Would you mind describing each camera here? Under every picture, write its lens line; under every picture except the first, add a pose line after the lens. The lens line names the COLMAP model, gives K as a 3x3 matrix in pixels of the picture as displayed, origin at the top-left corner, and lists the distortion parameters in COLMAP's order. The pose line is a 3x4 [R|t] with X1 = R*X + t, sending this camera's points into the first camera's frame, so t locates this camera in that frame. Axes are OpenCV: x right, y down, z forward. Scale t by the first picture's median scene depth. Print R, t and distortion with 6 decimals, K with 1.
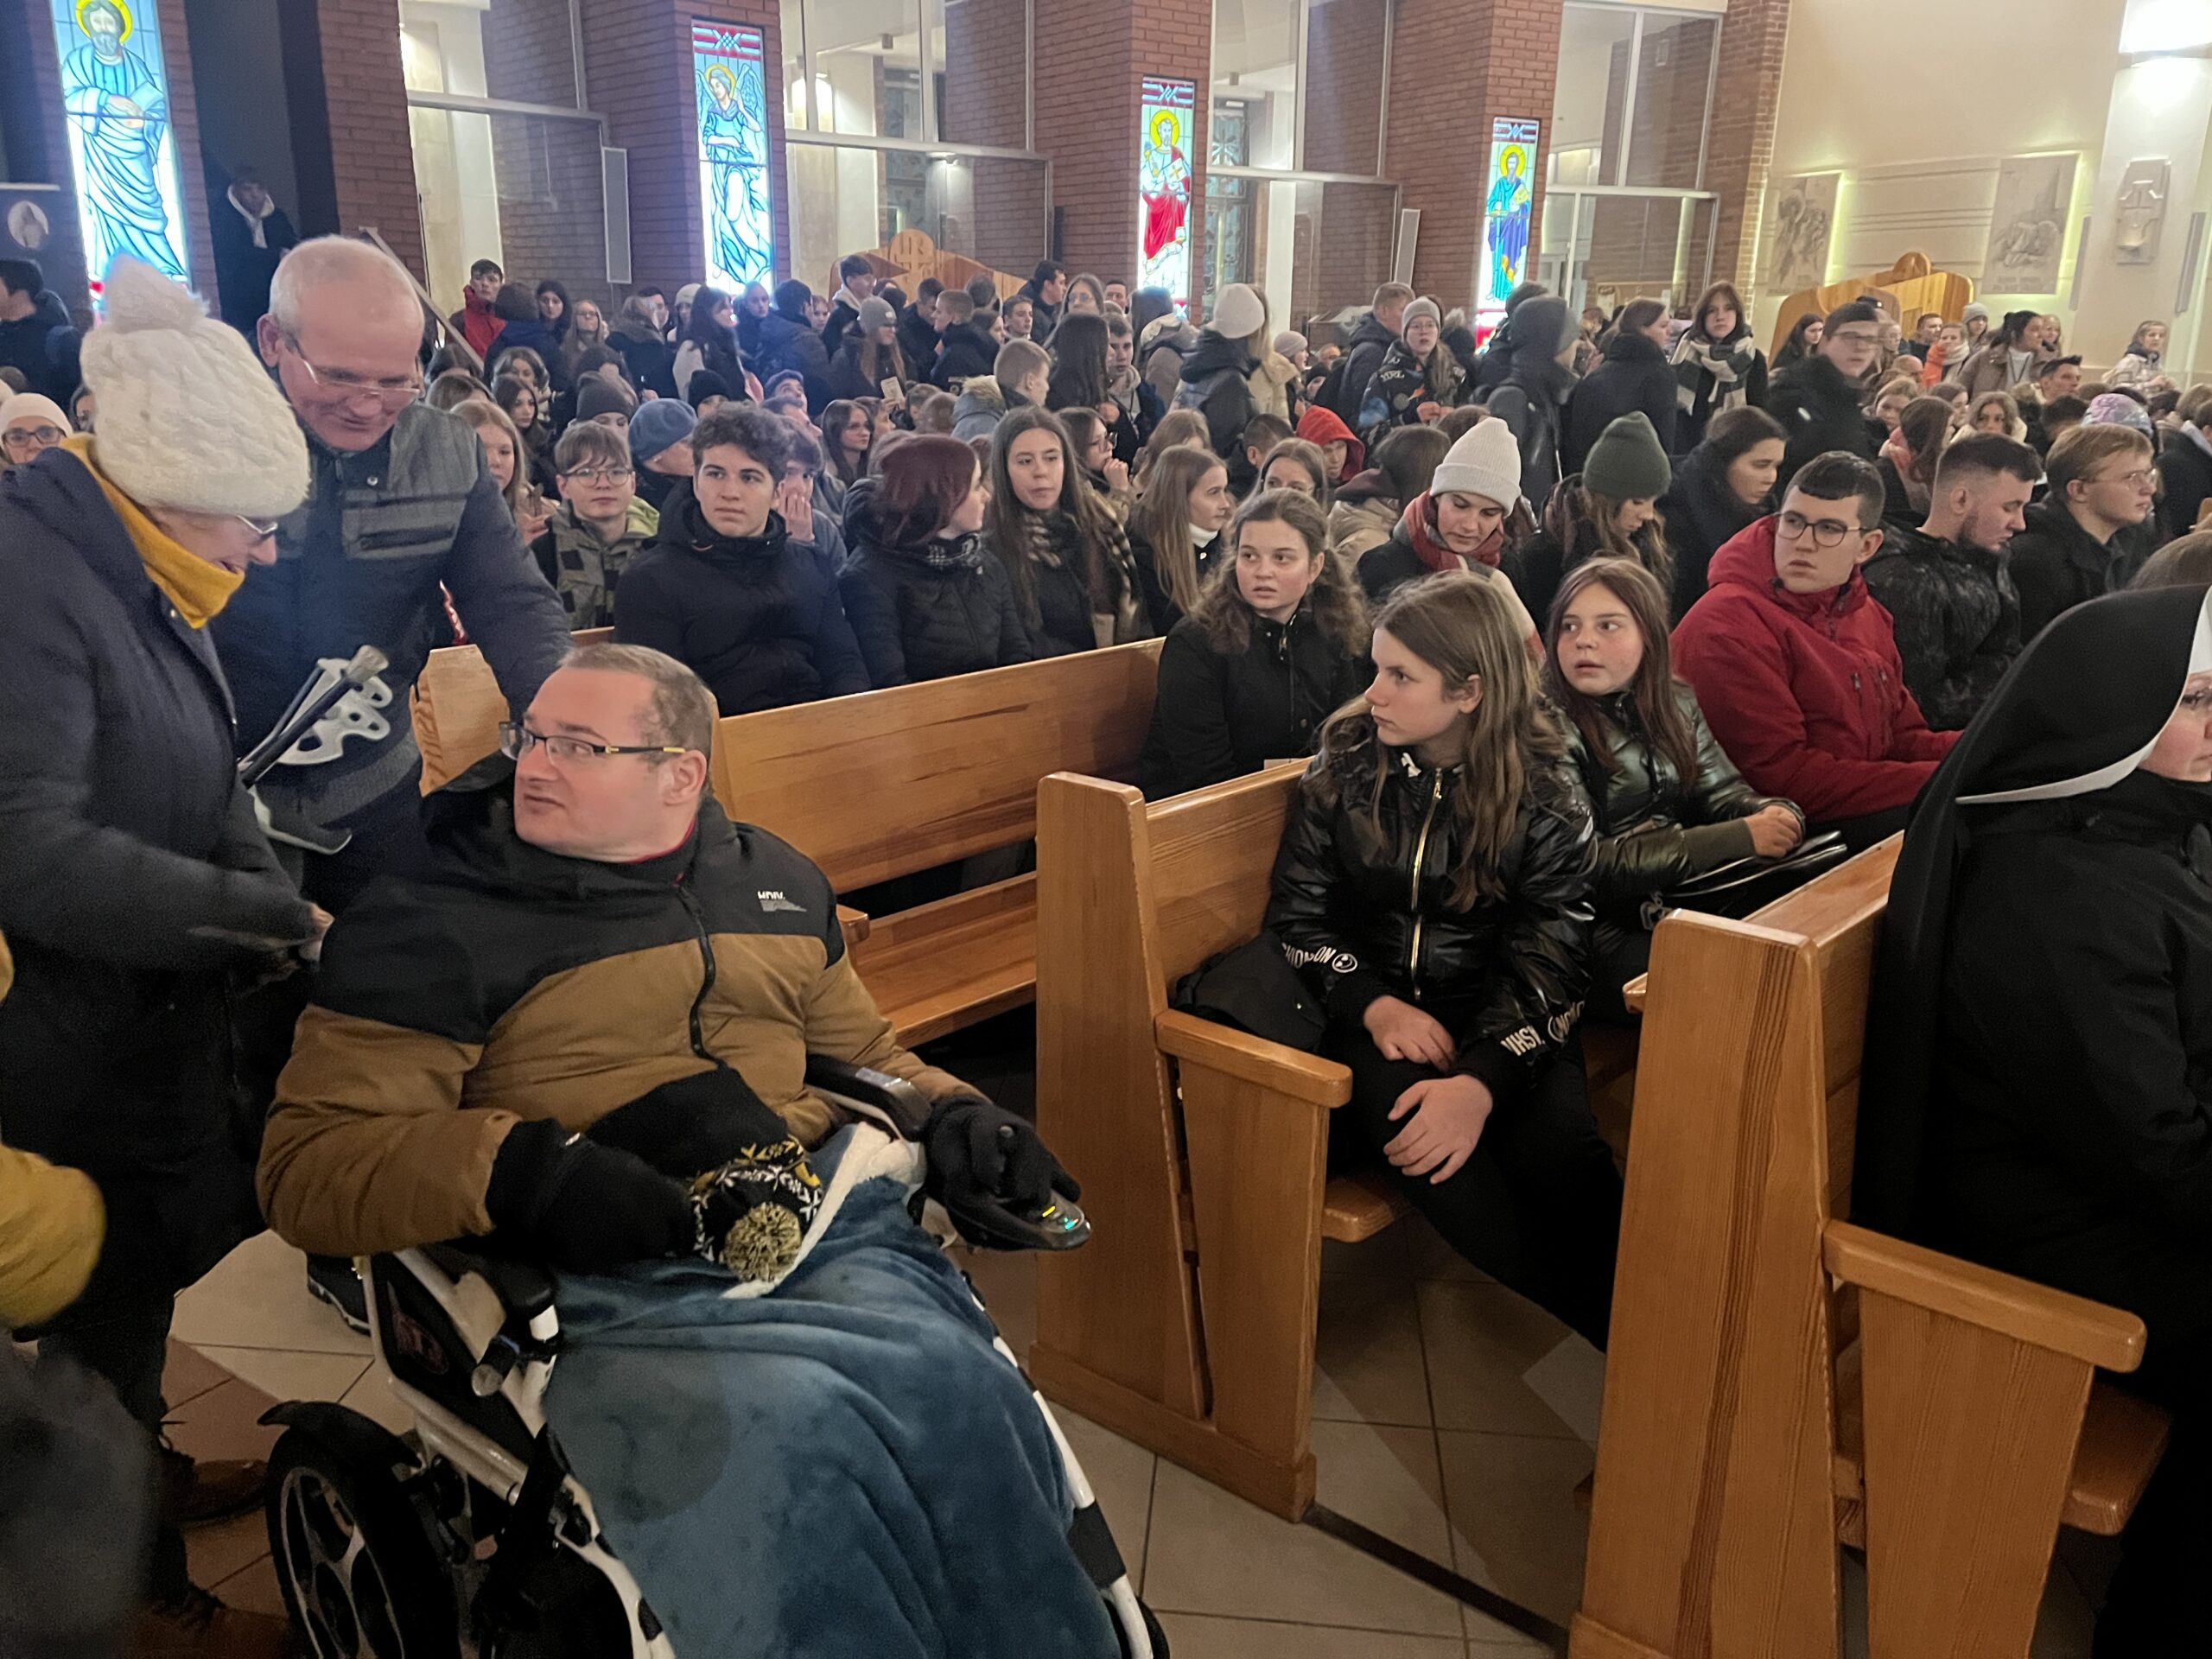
lens RADIAL K [[1705.9, 0, 1133.9], [0, 1705.9, 833.2], [0, 0, 1]] dist [0.114023, -0.142256]
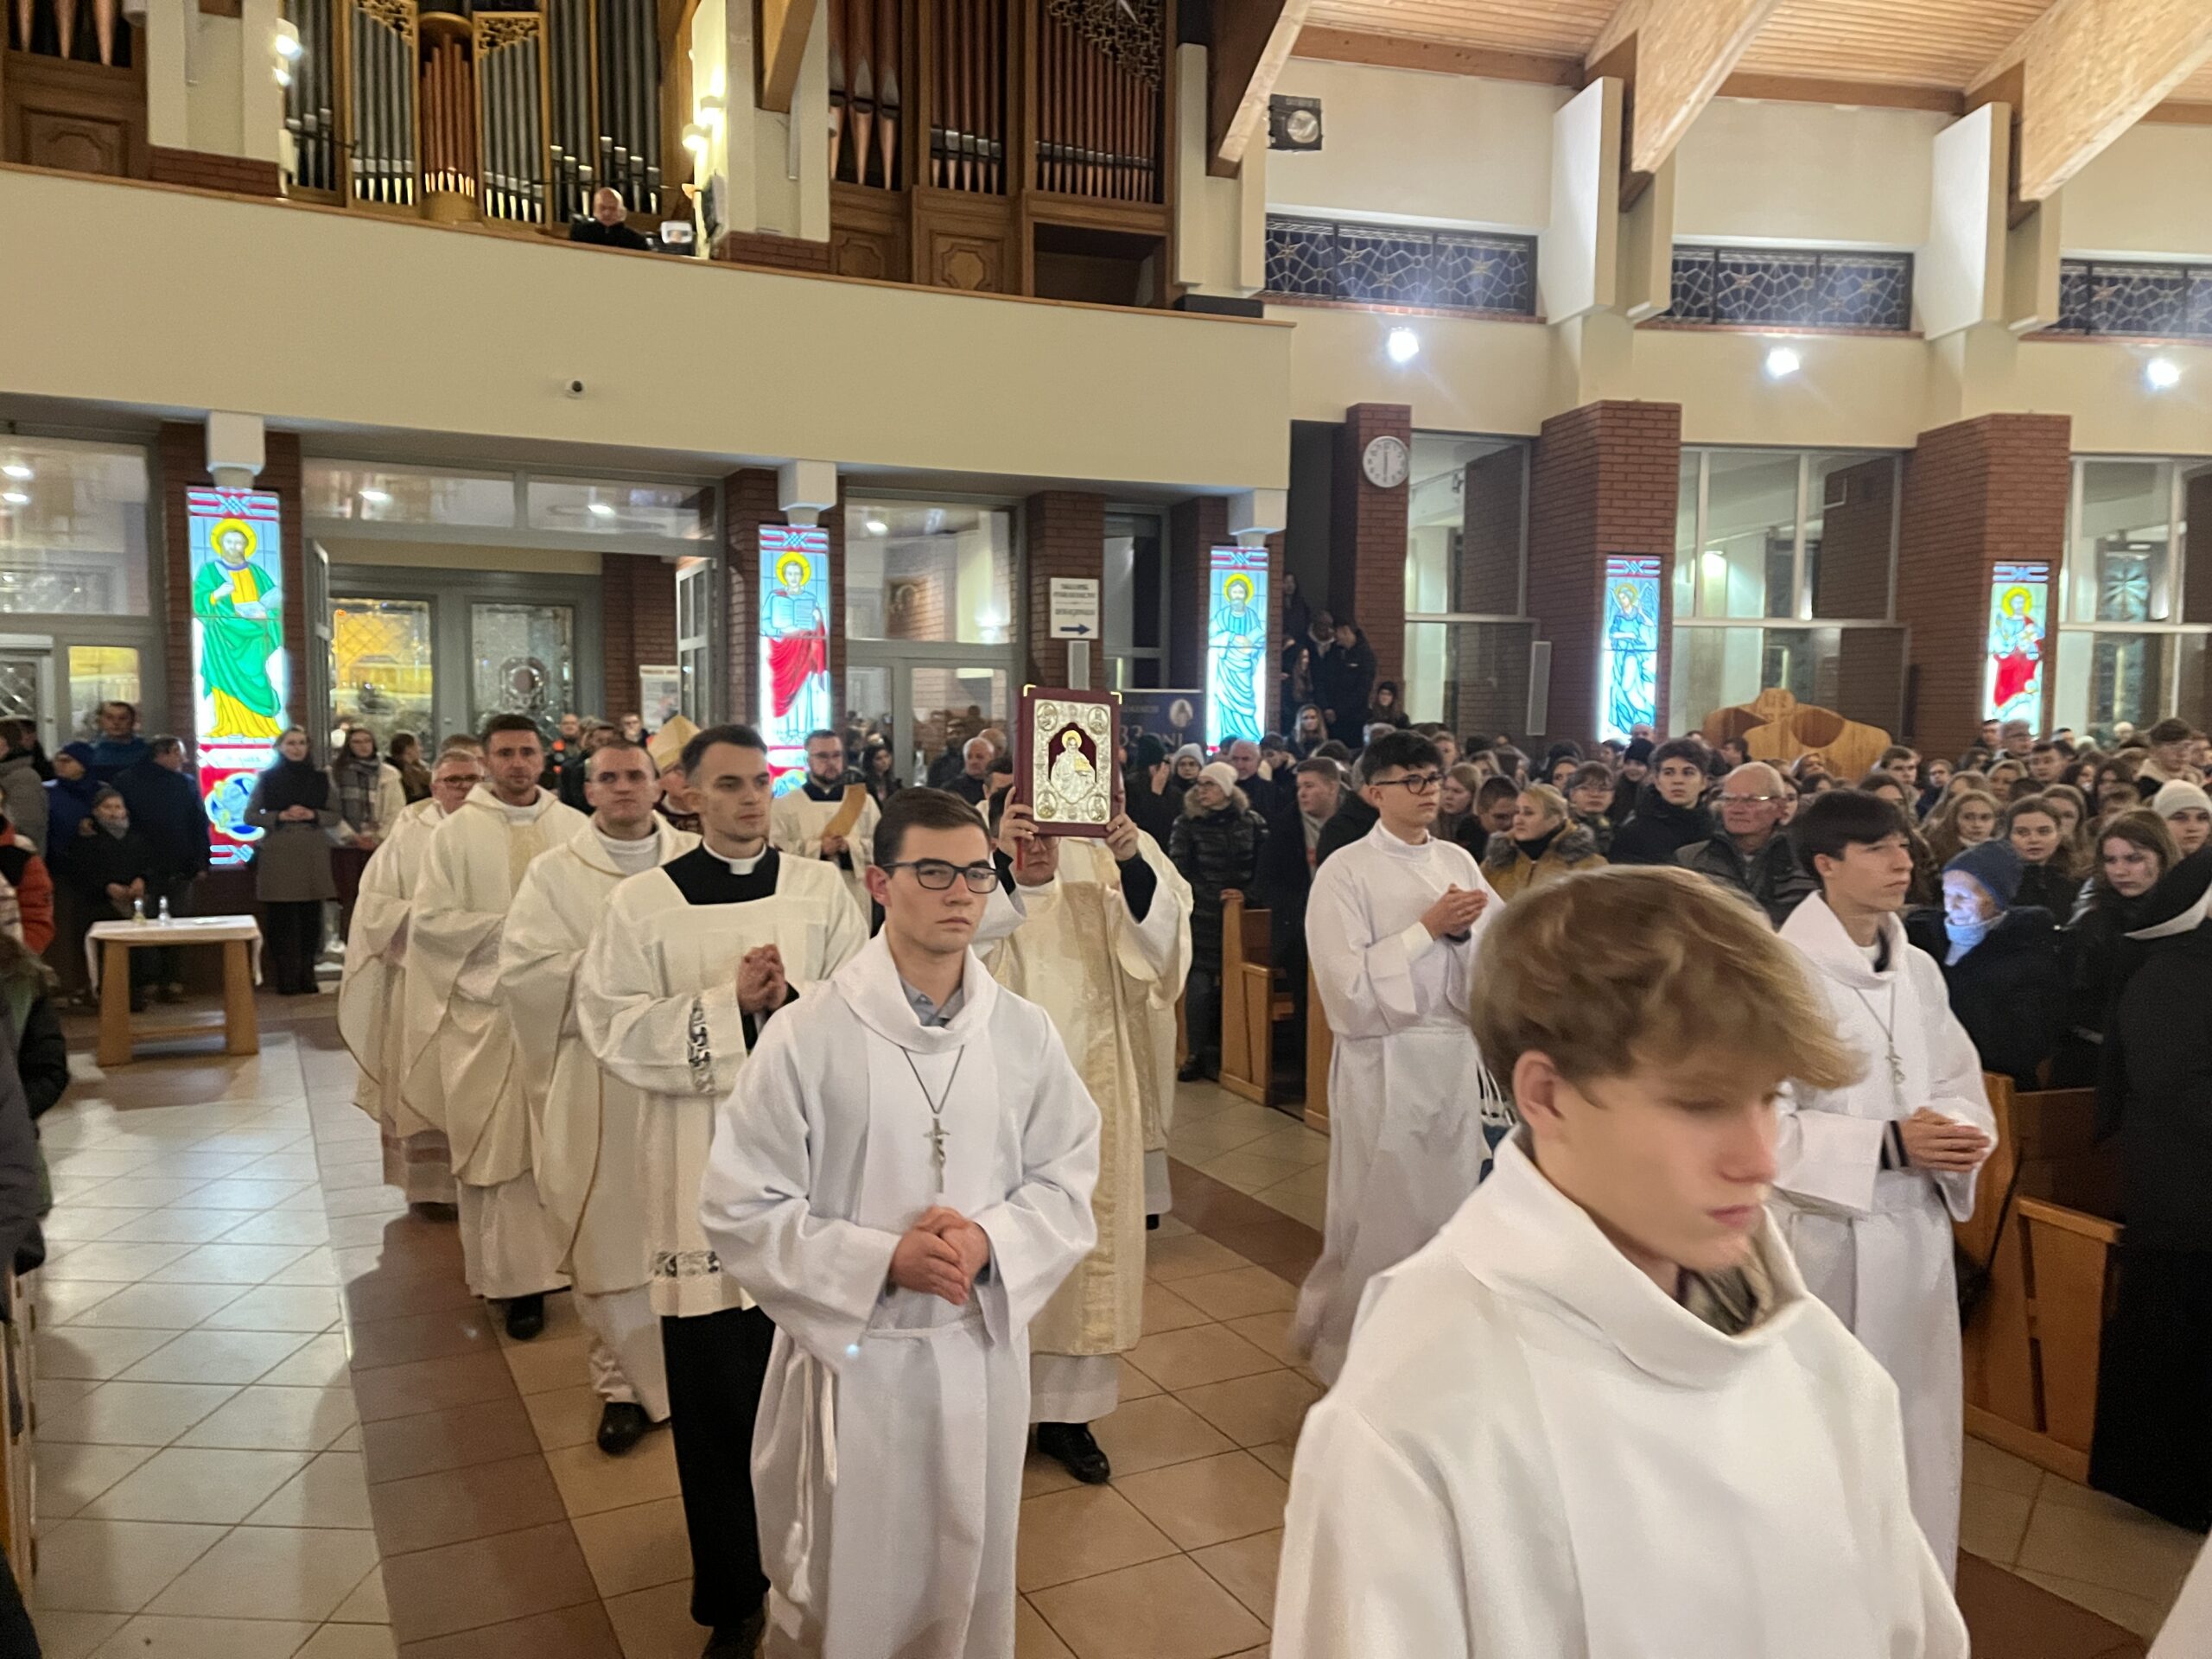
lens RADIAL K [[1705.9, 0, 1133.9], [0, 1705.9, 833.2], [0, 0, 1]] dist [0.114023, -0.142256]
pose [[0.878210, 0.026400, -0.477546, 0.059112], [-0.133735, 0.972202, -0.192193, 0.046856], [0.459197, 0.232650, 0.857328, -0.233887]]
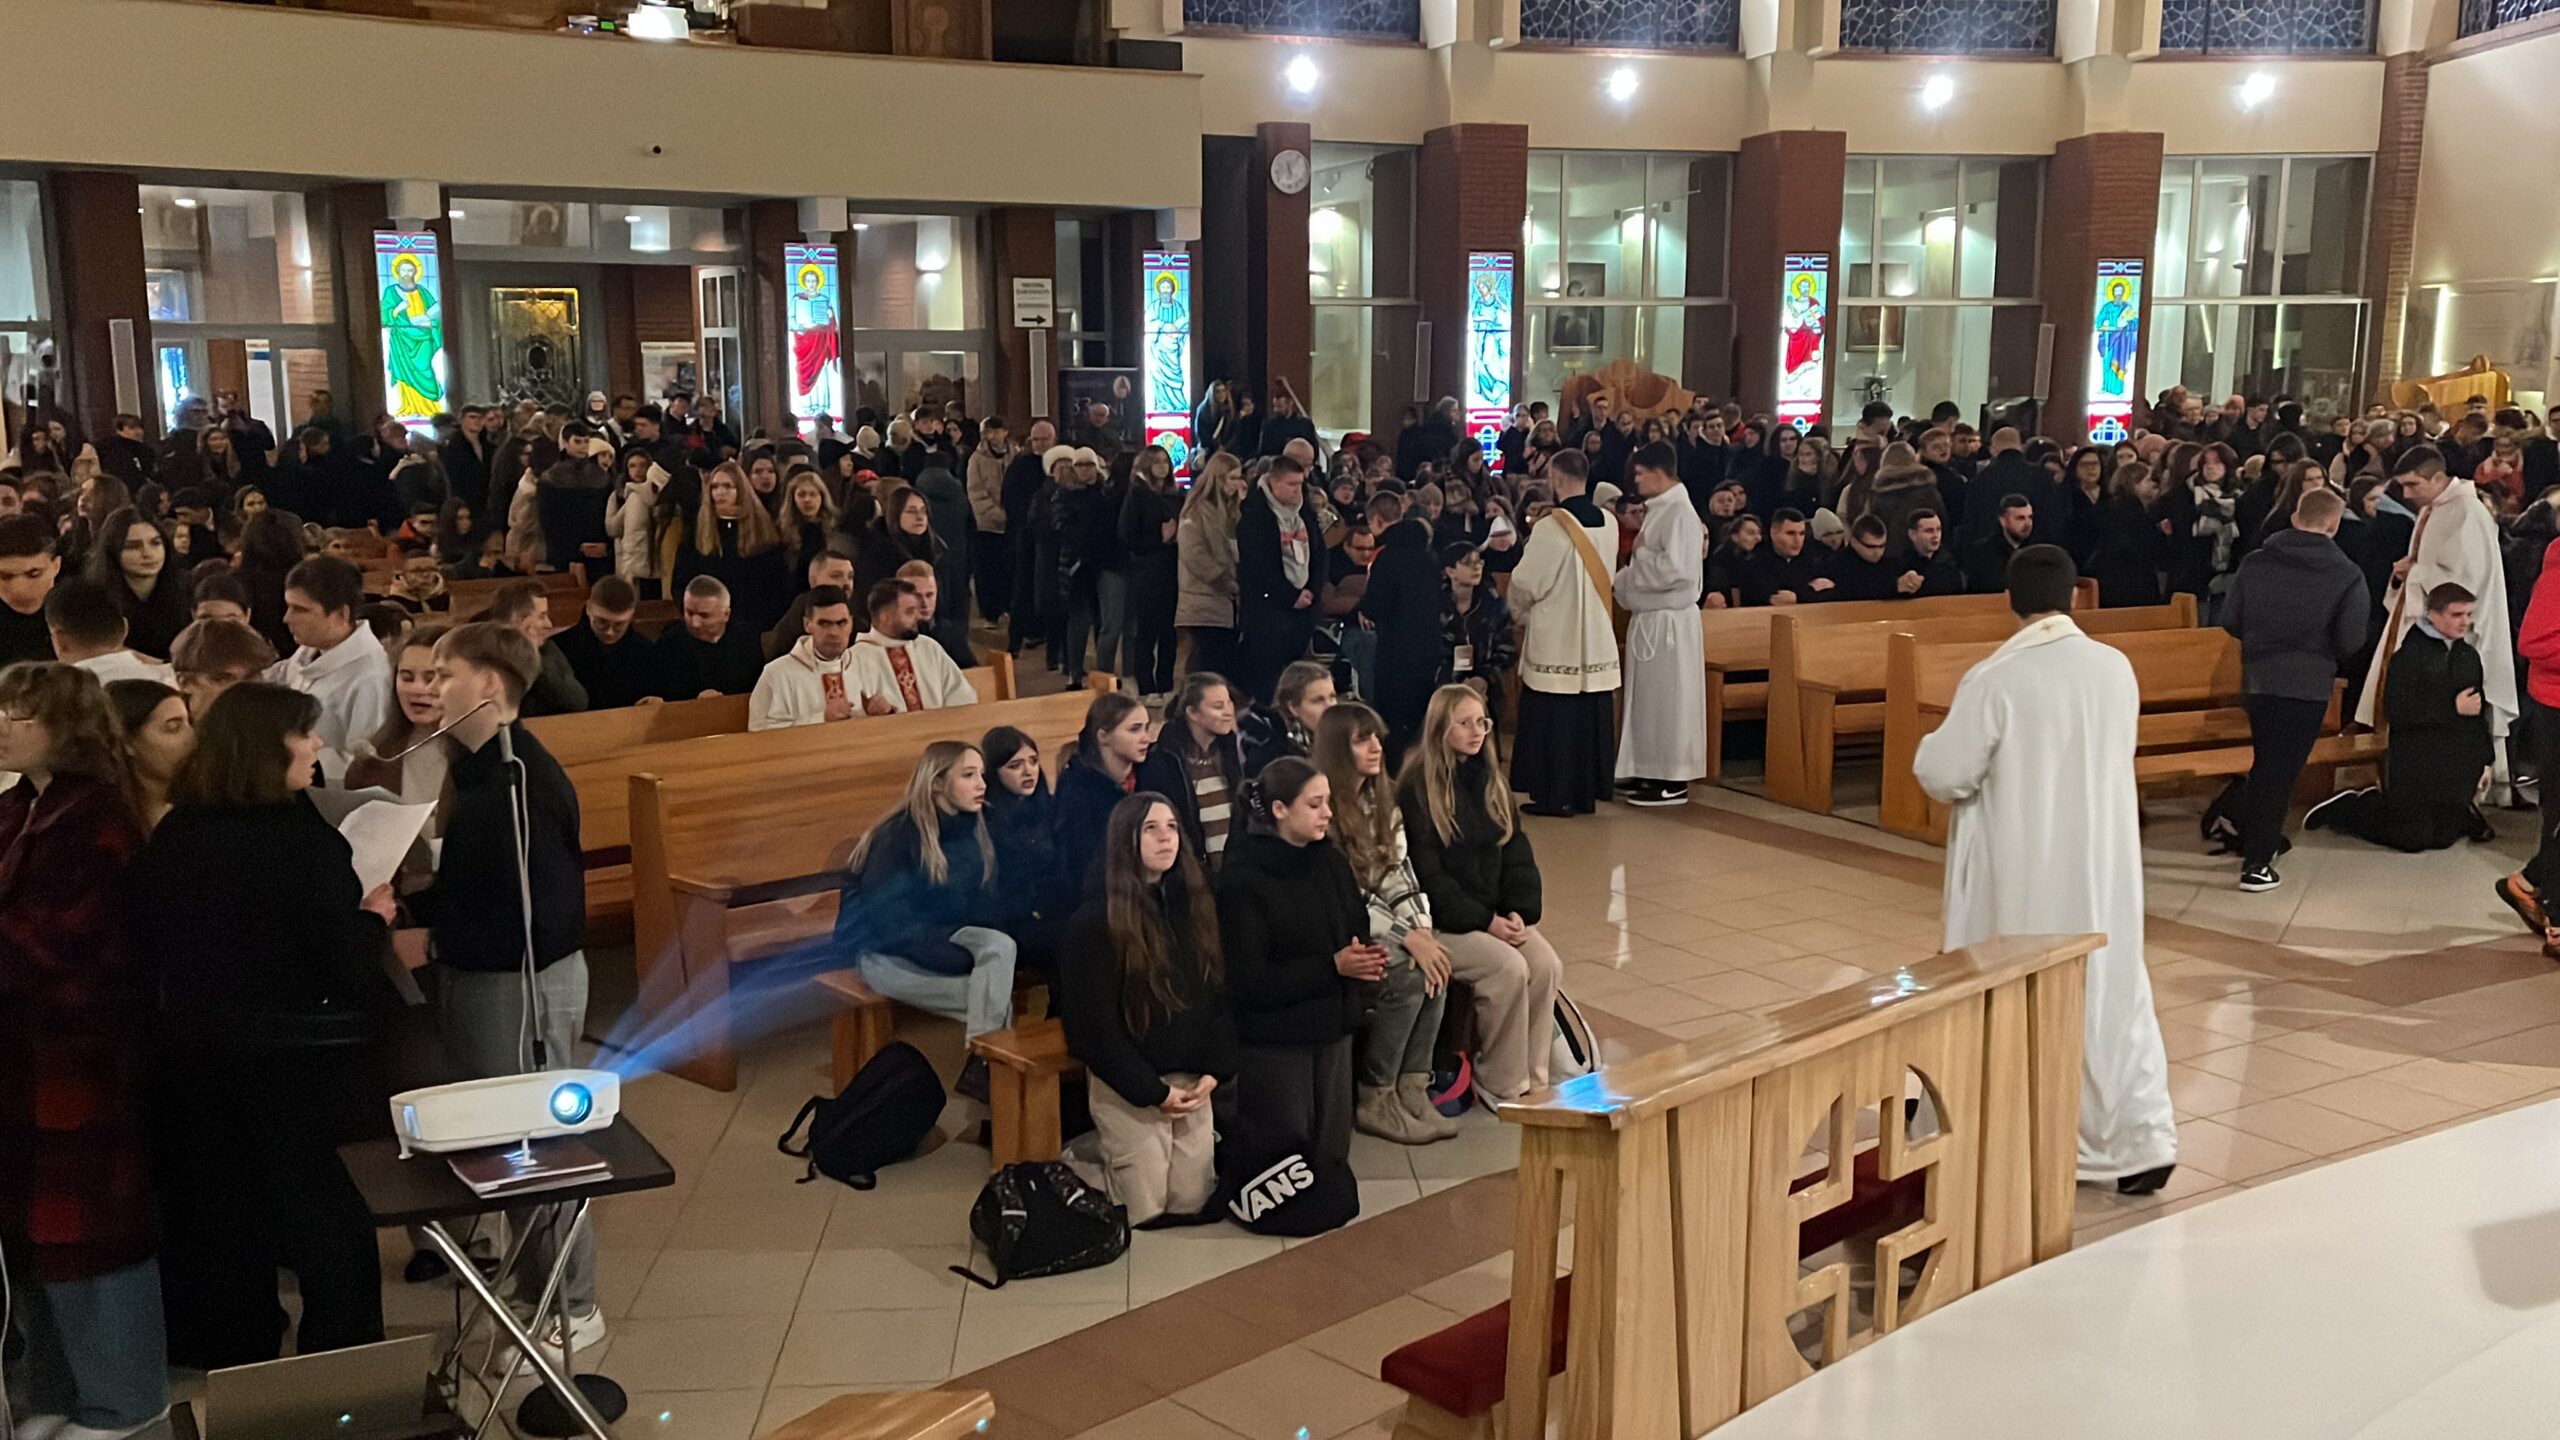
lens RADIAL K [[2269.4, 0, 1280.0], [0, 2269.4, 720.0], [0, 0, 1]] dist [0.080791, -0.006549]
pose [[0.913208, 0.051347, -0.404246, 0.399902], [-0.104665, 0.988304, -0.110910, 0.197529], [0.393822, 0.143595, 0.907901, -0.818709]]
